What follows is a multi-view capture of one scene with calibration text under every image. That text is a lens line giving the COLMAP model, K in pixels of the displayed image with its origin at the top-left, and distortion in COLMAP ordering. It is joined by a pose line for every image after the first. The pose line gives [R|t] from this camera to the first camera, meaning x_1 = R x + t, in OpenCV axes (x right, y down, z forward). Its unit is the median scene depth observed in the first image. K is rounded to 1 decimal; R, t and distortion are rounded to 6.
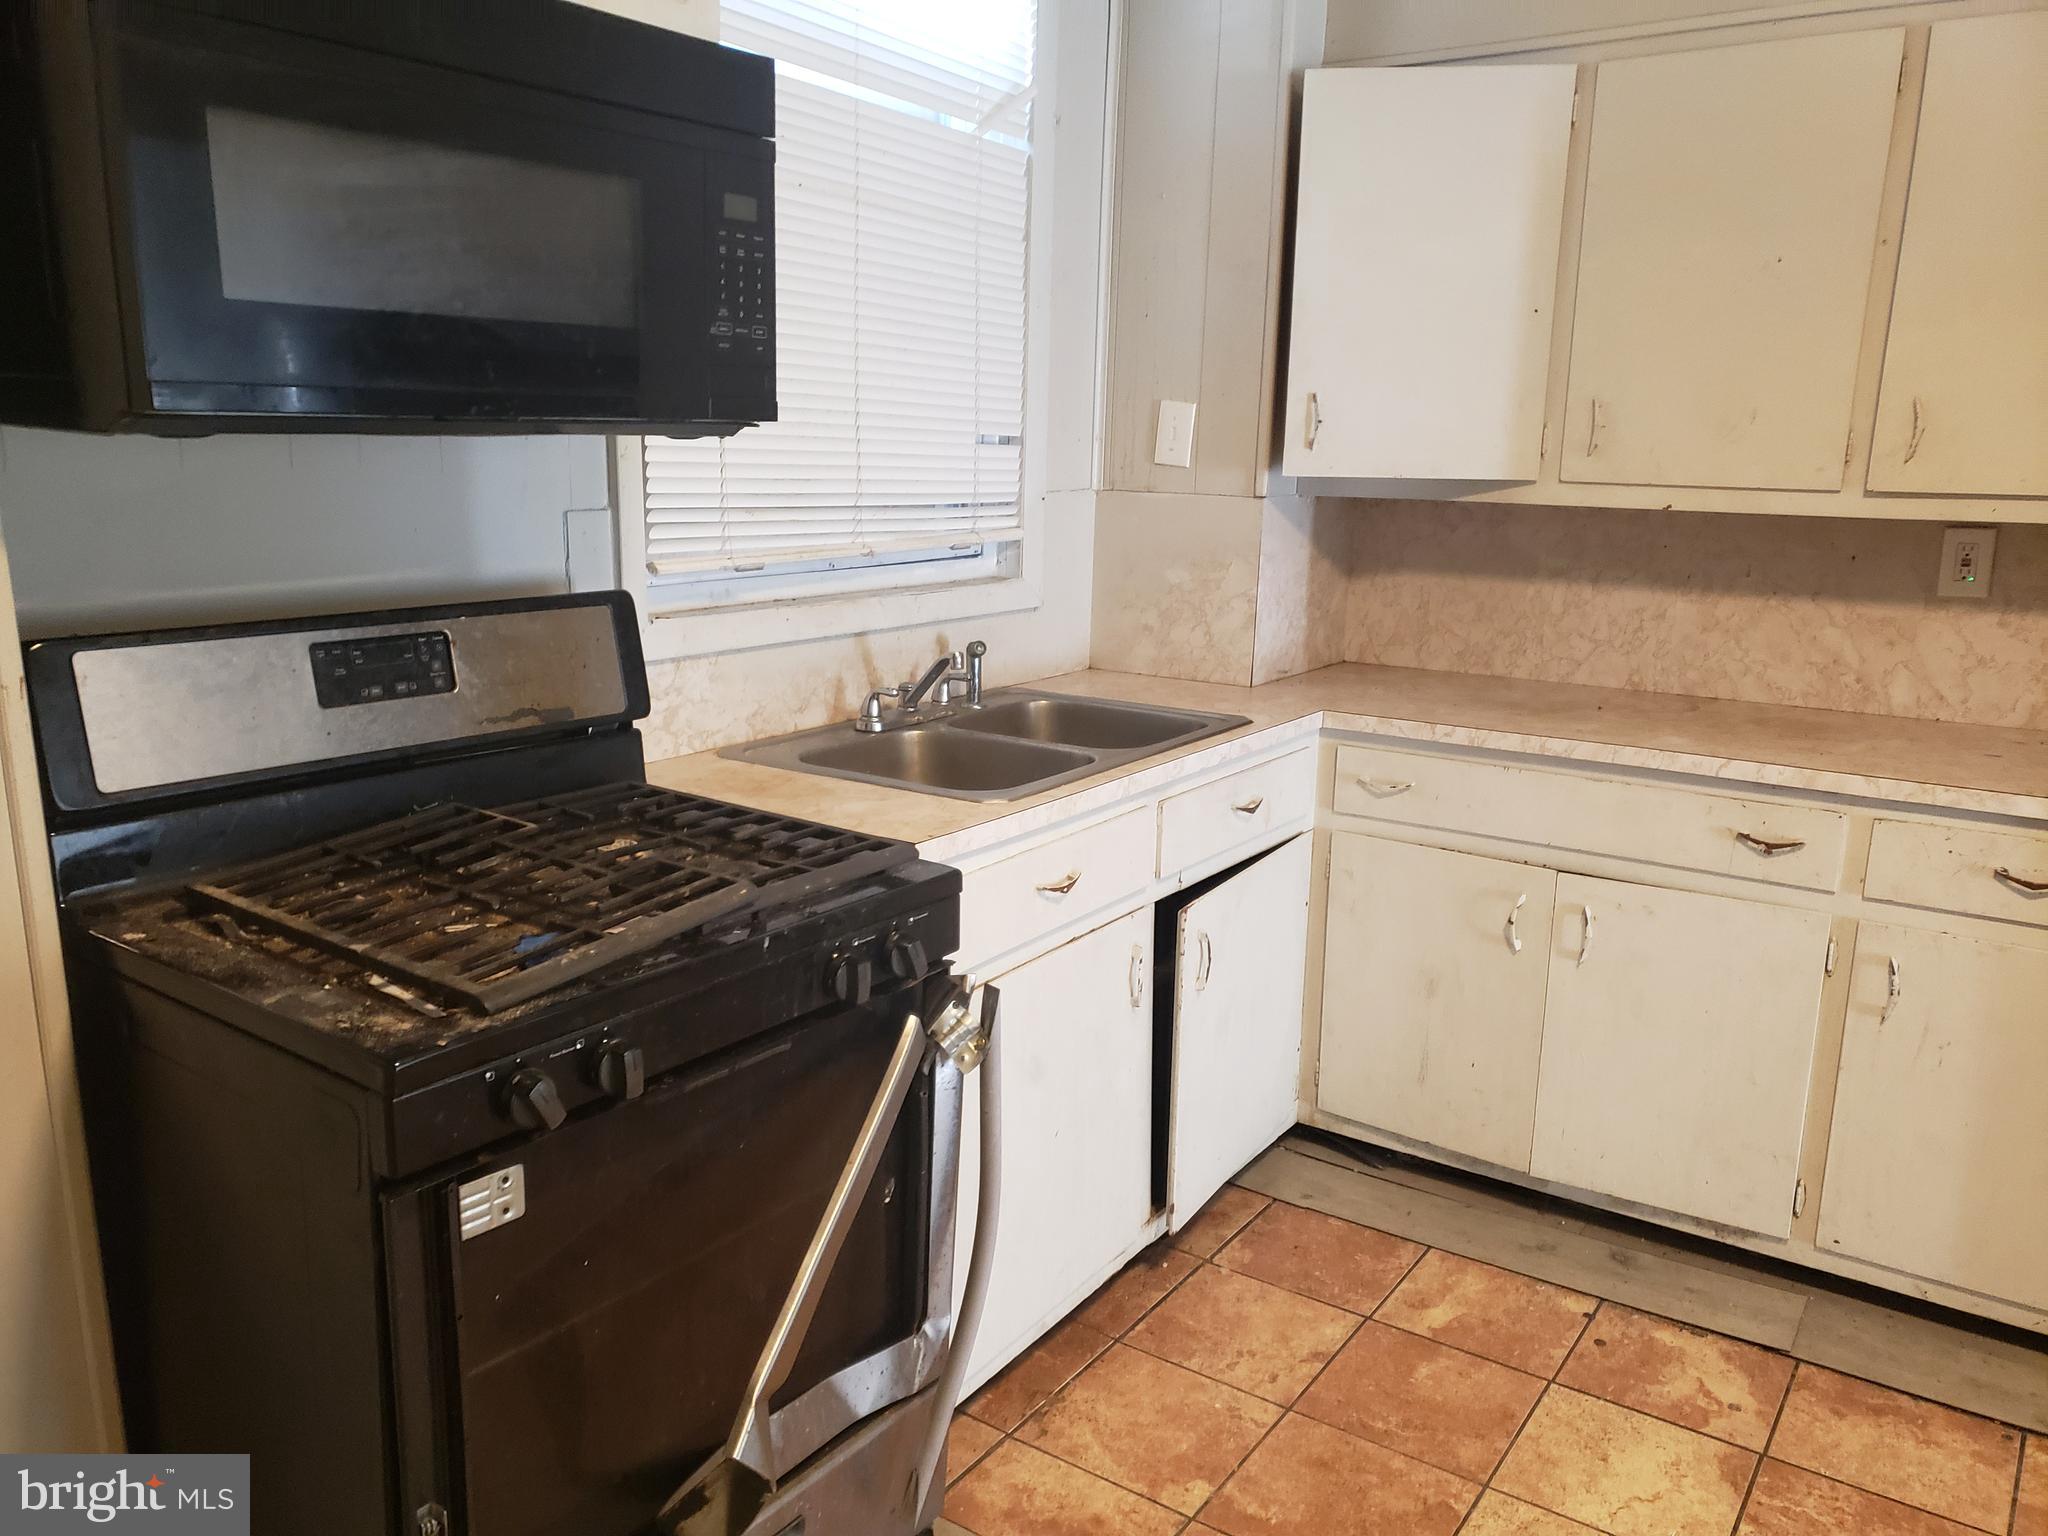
lens RADIAL K [[1587.3, 0, 1087.0], [0, 1587.3, 791.6], [0, 0, 1]] dist [0.065789, -0.050652]
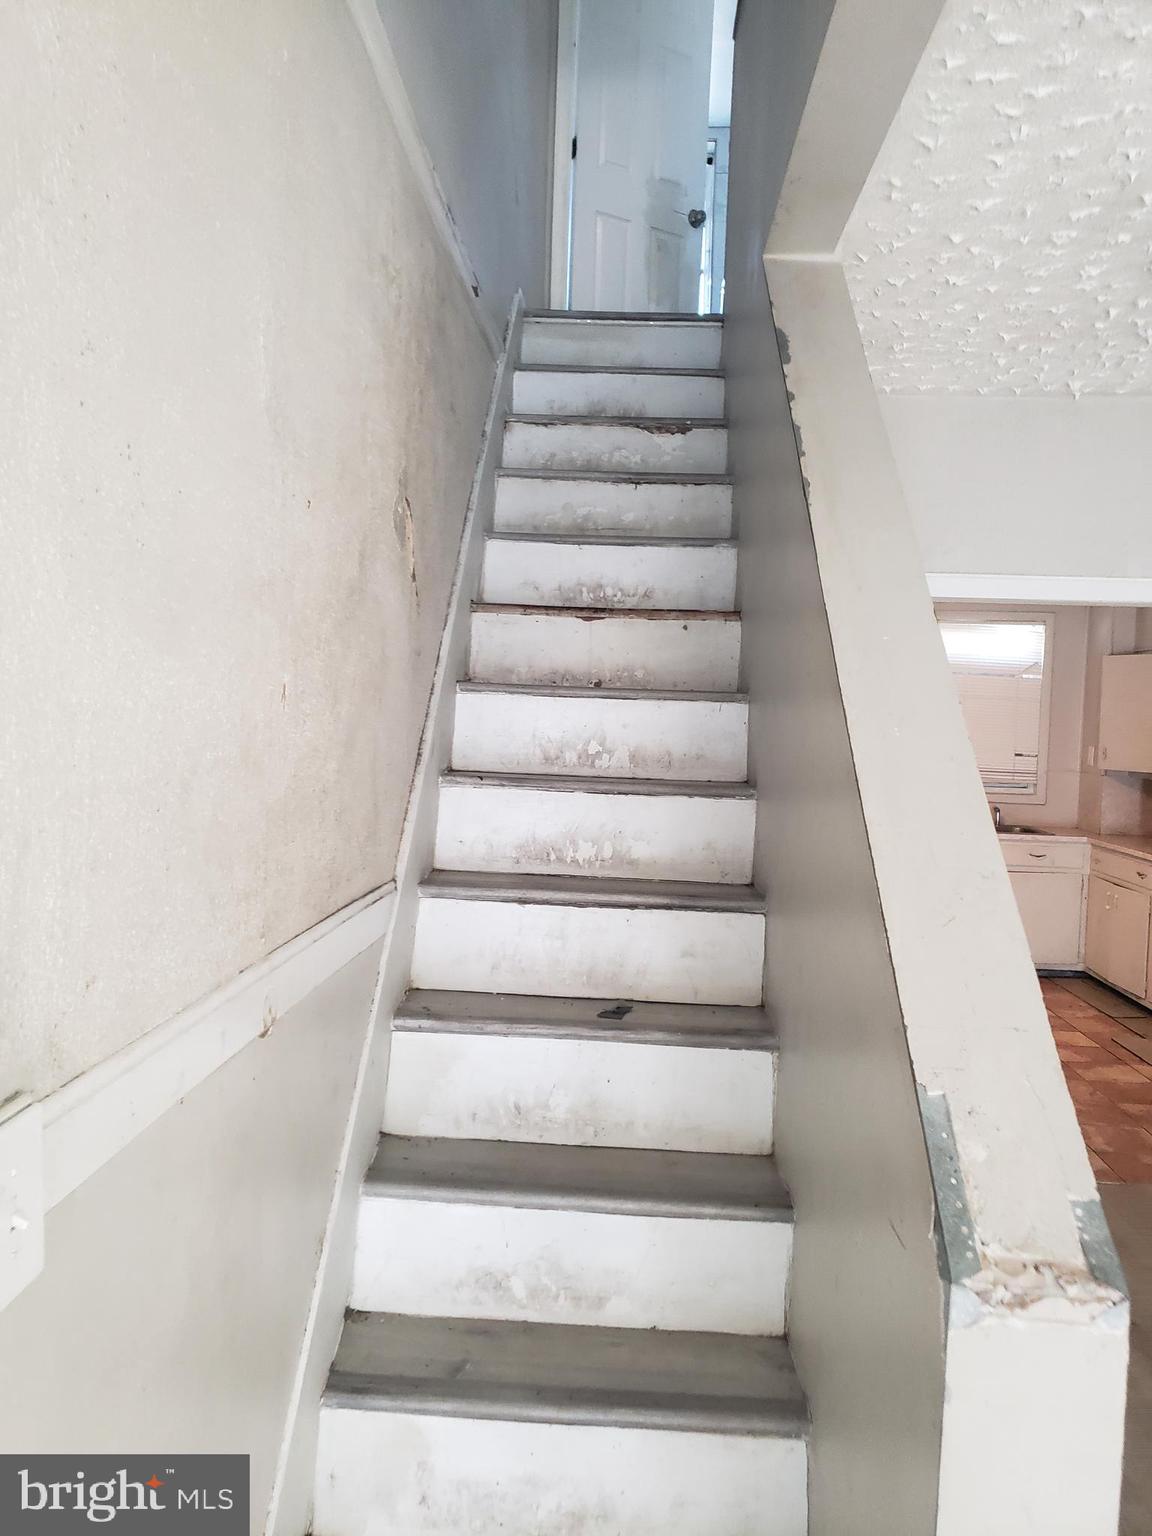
lens RADIAL K [[1190.5, 0, 570.8], [0, 1190.5, 770.6], [0, 0, 1]] dist [0.065789, -0.050652]
pose [[0.507384, 0.043691, -0.860612, 2.114650], [-0.214673, 0.973635, -0.077134, 0.288968], [0.834552, 0.223887, 0.503386, -1.447345]]
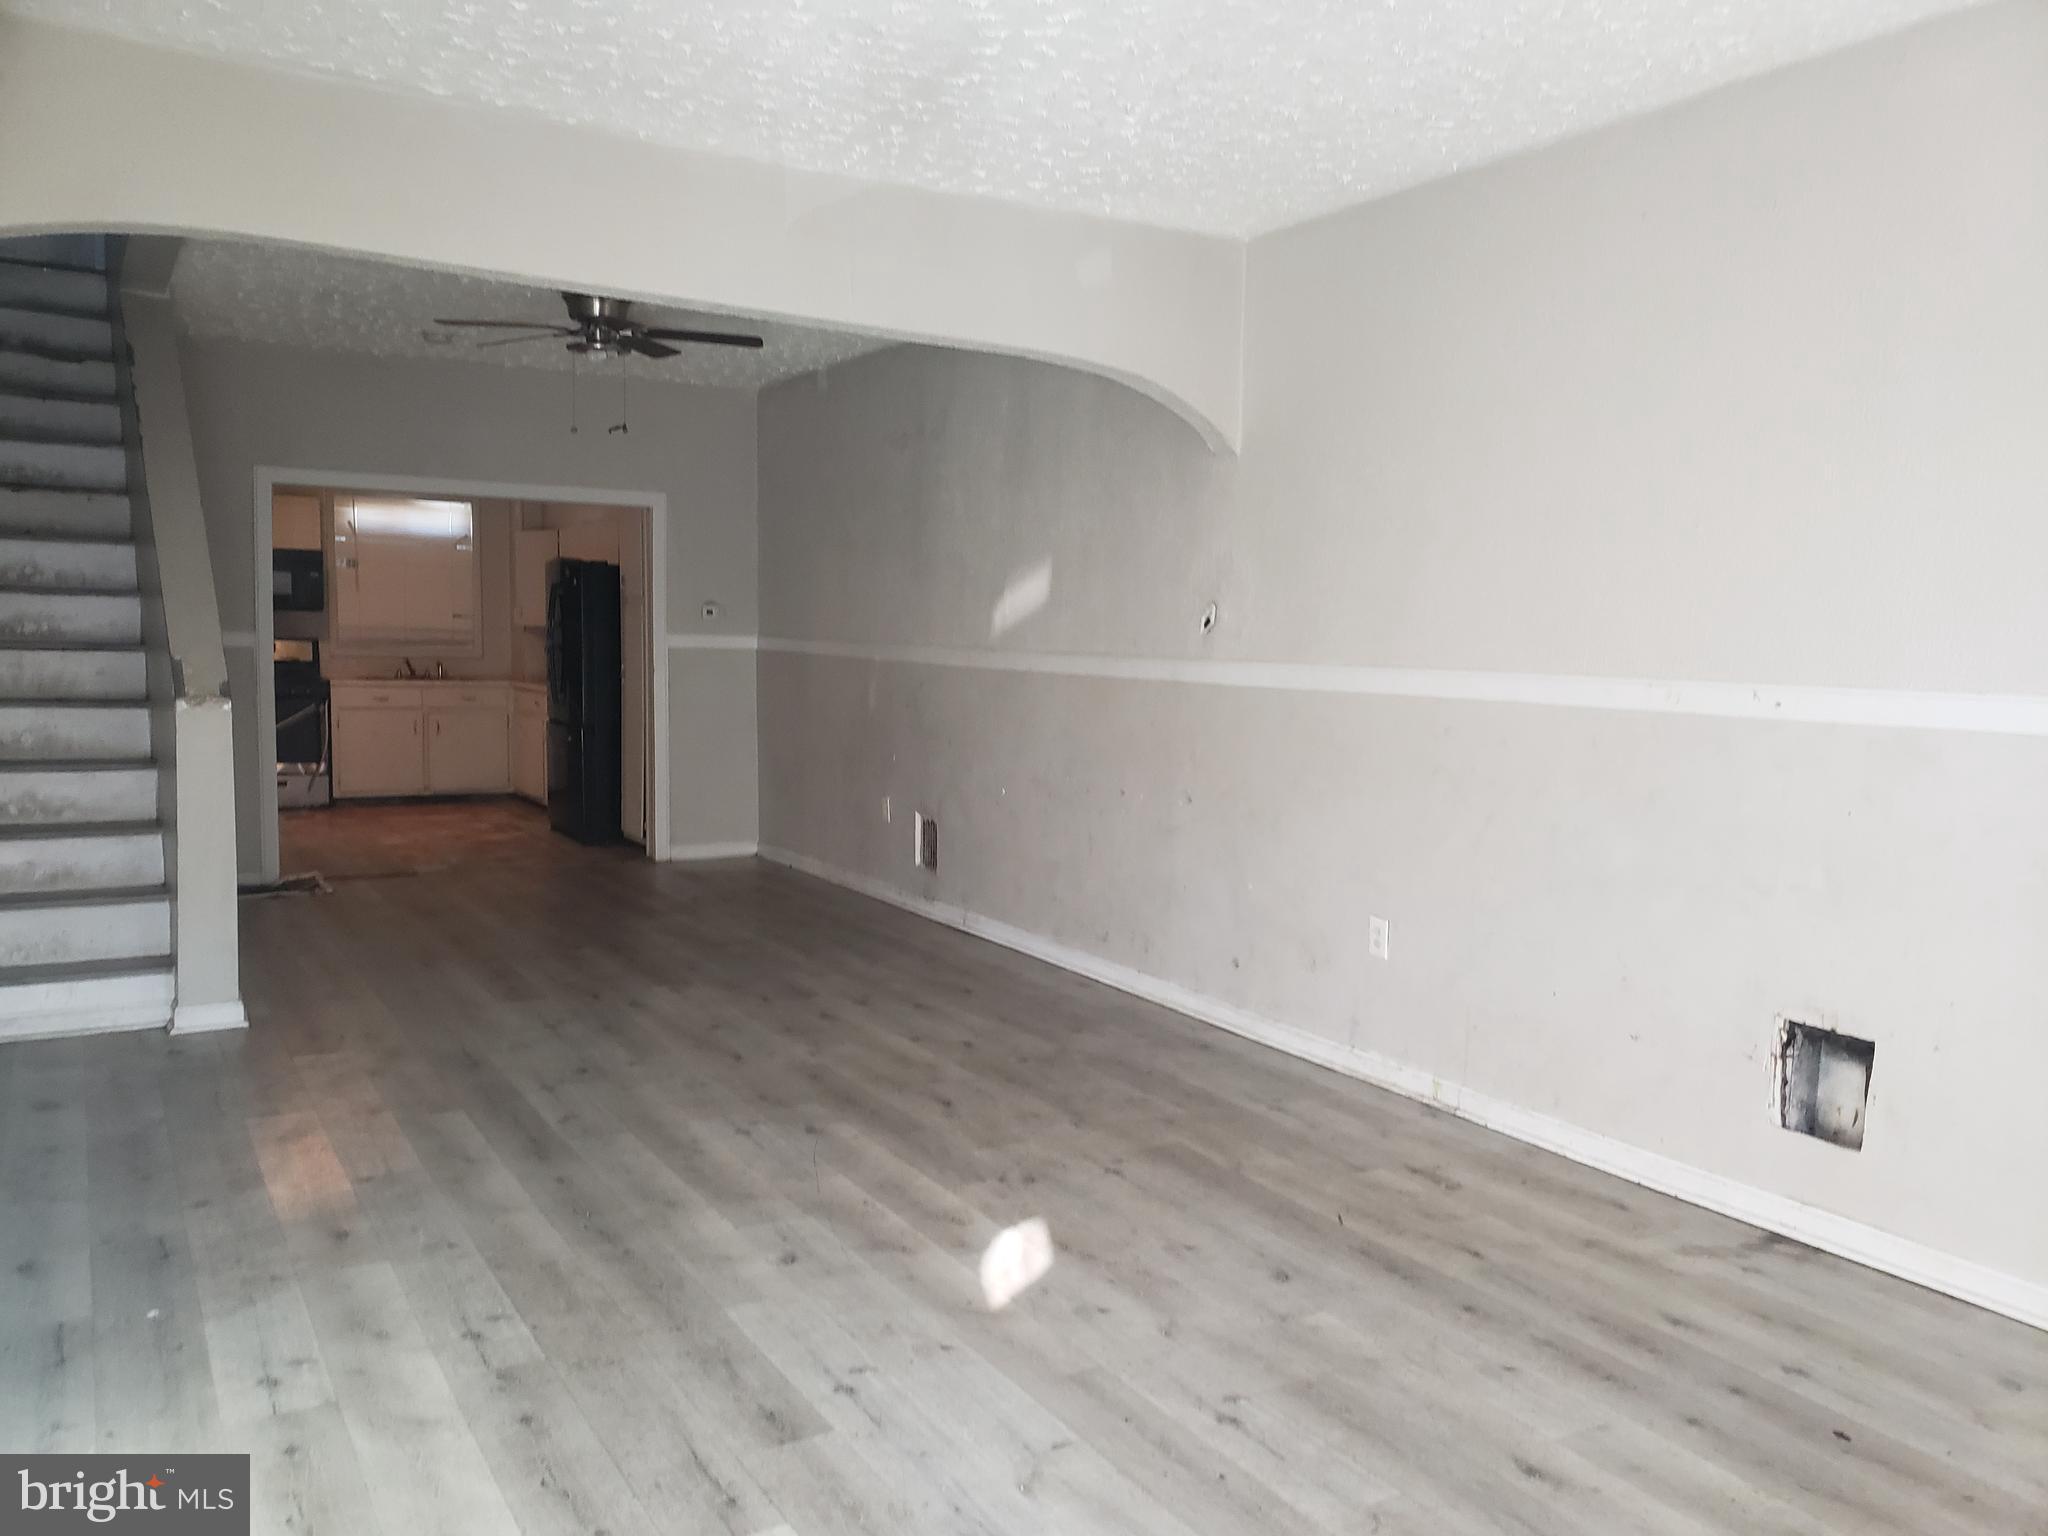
lens RADIAL K [[1587.3, 0, 1025.5], [0, 1587.3, 774.0], [0, 0, 1]] dist [0.065789, -0.050652]
pose [[0.901677, 0.037563, -0.430776, 3.687595], [-0.098593, 0.987838, -0.120231, 0.645495], [0.421021, 0.150881, 0.894414, -2.439803]]
